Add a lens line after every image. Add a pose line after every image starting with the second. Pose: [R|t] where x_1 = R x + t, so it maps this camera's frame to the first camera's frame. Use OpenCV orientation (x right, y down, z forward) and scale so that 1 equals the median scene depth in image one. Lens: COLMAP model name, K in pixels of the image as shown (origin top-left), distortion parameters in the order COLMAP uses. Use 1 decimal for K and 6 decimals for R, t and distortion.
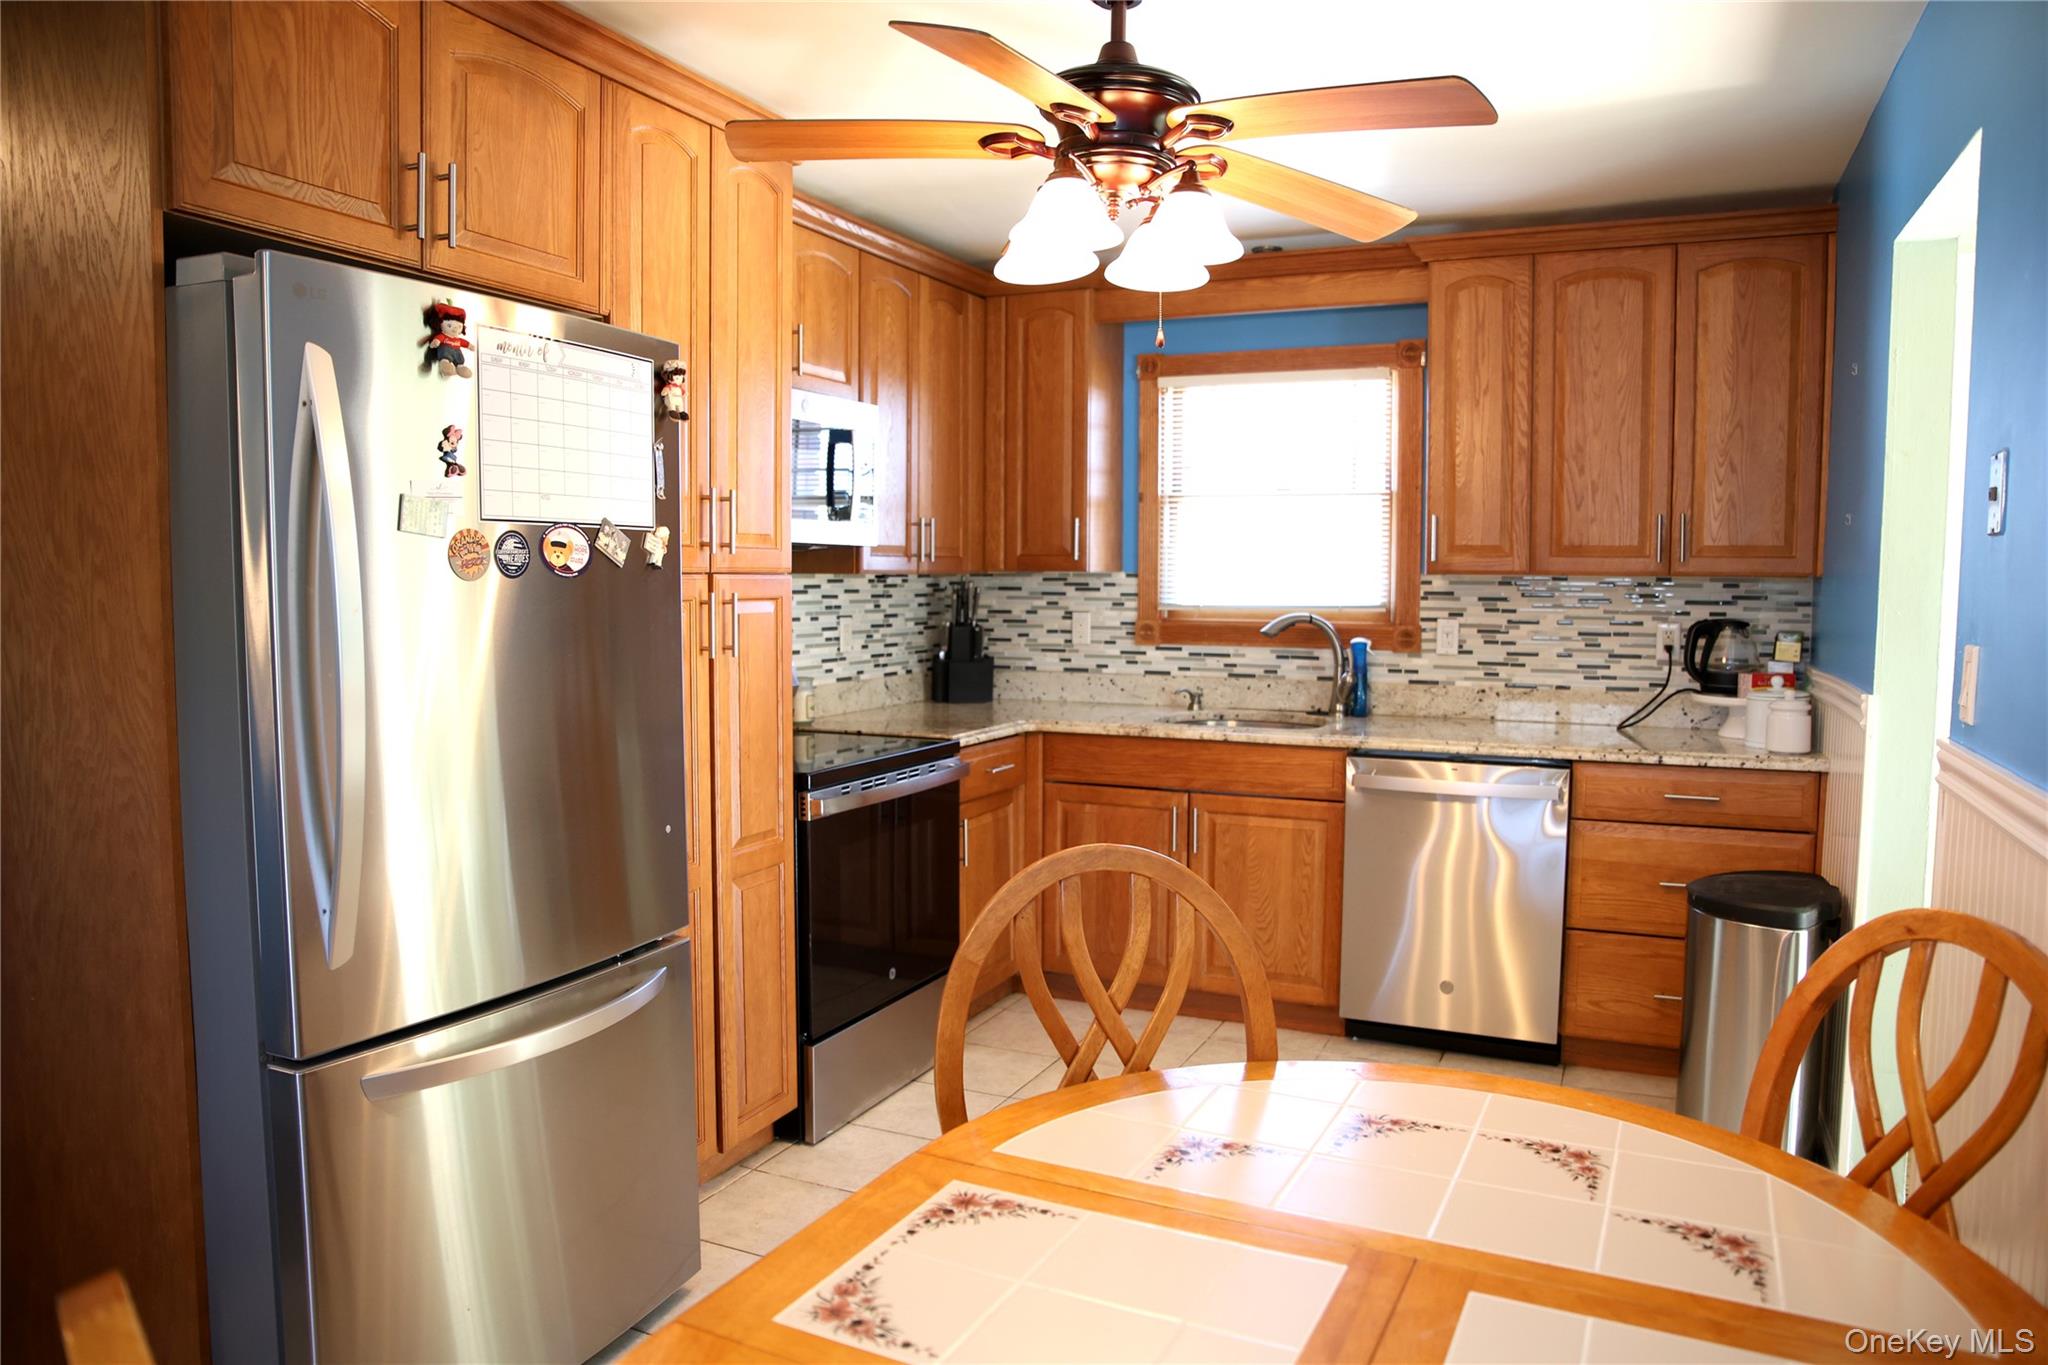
lens RADIAL K [[1356.0, 0, 1038.3], [0, 1356.0, 682.6], [0, 0, 1]] dist [-0.047482, 0.000976]
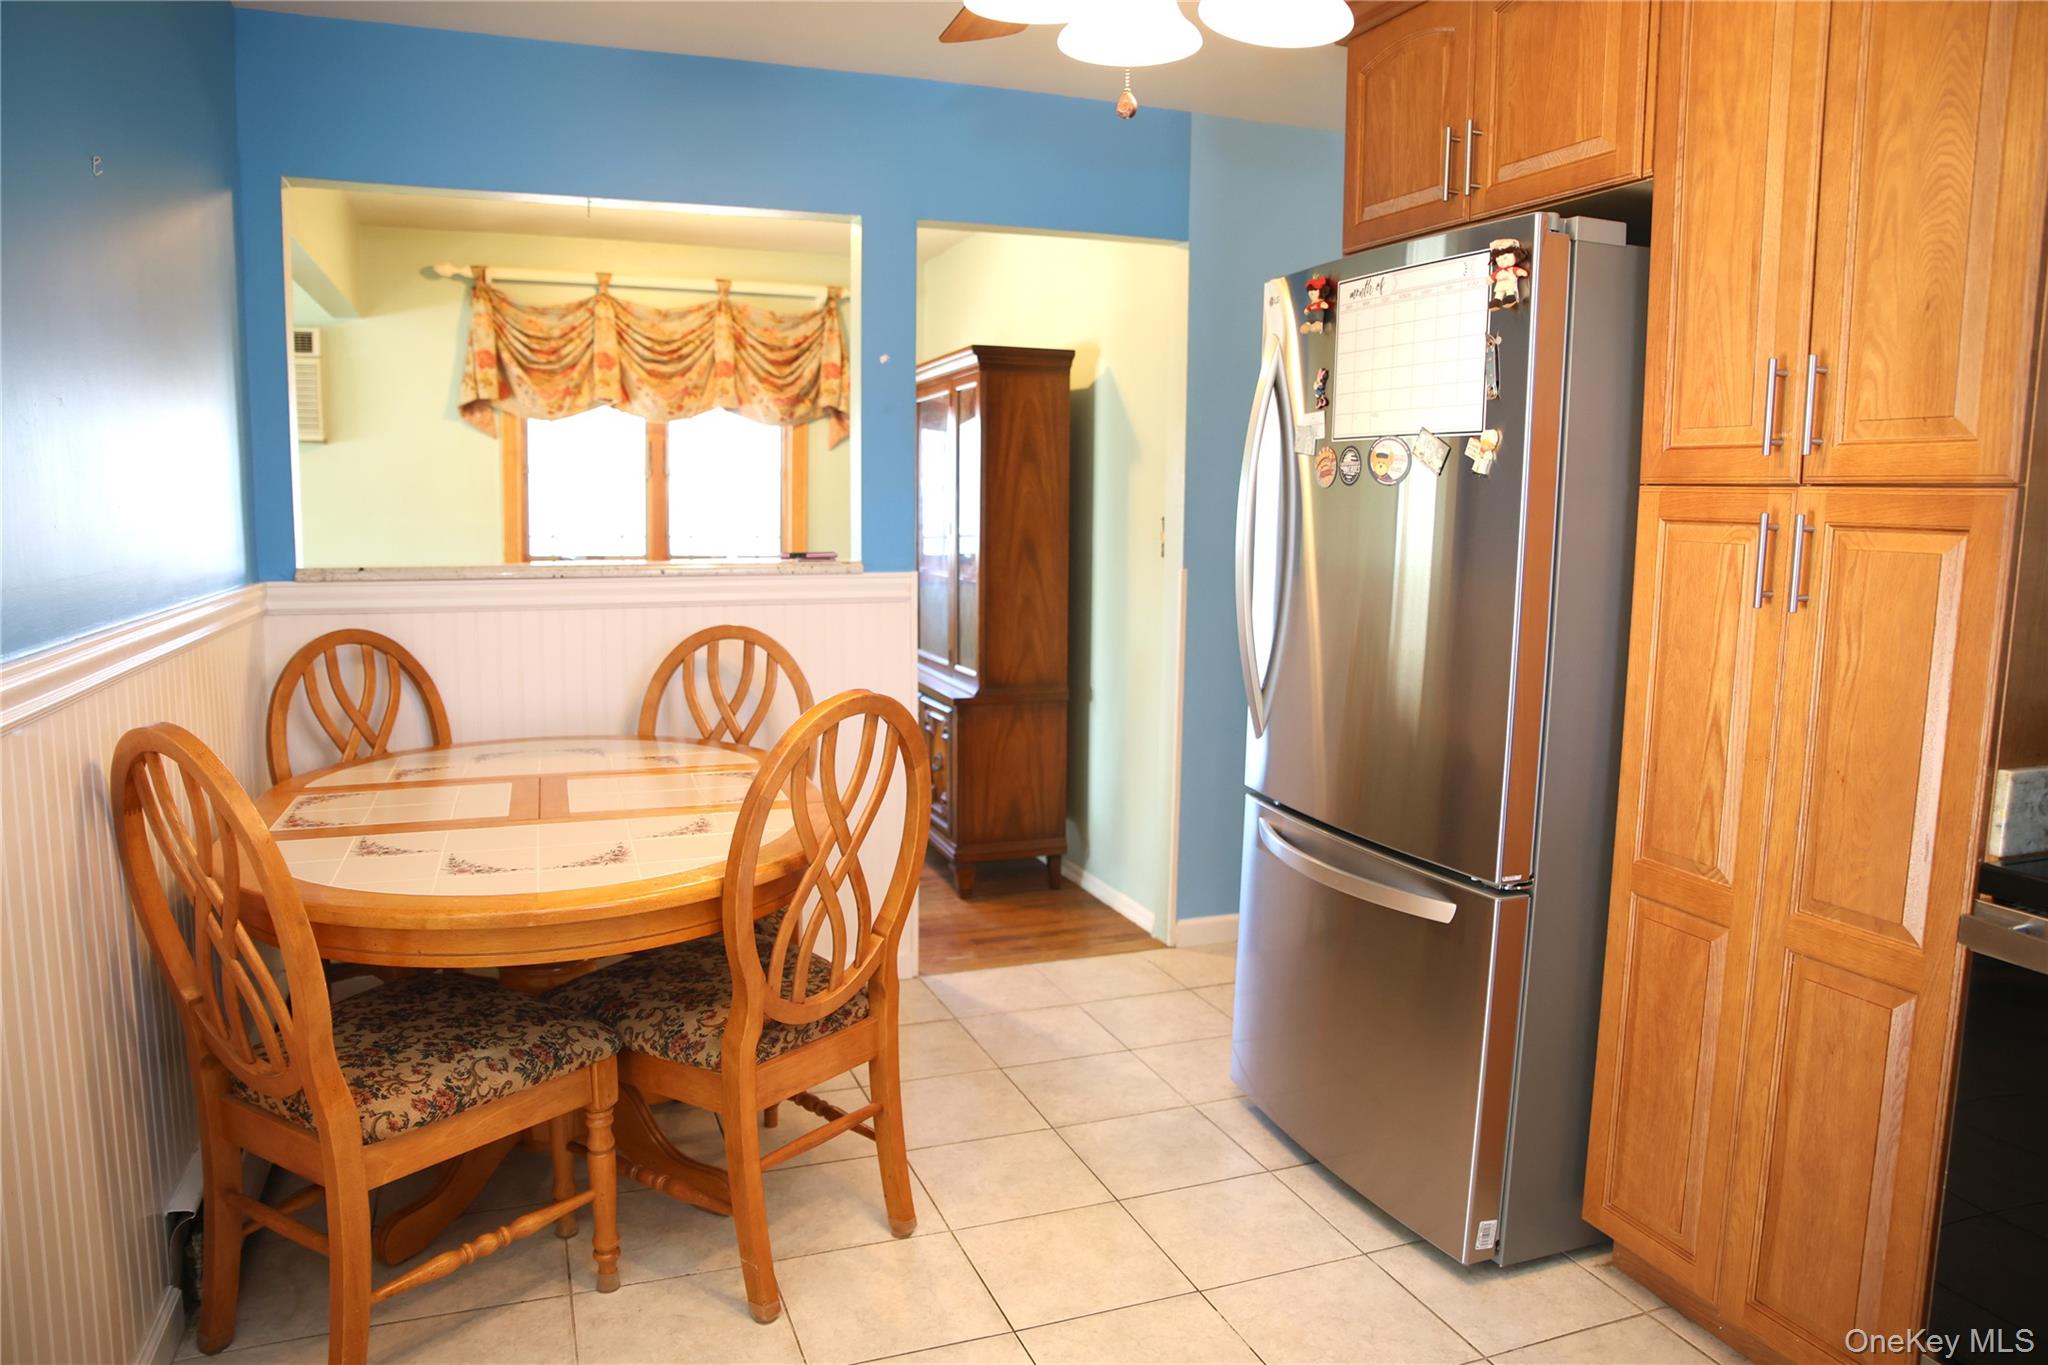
lens RADIAL K [[1356.0, 0, 1017.1], [0, 1356.0, 685.8], [0, 0, 1]] dist [-0.047482, 0.000976]
pose [[-0.692365, 0.081868, -0.716888, 0.671854], [-0.077797, 0.979280, 0.186969, -0.101476], [0.717341, 0.185223, -0.671651, 1.570078]]
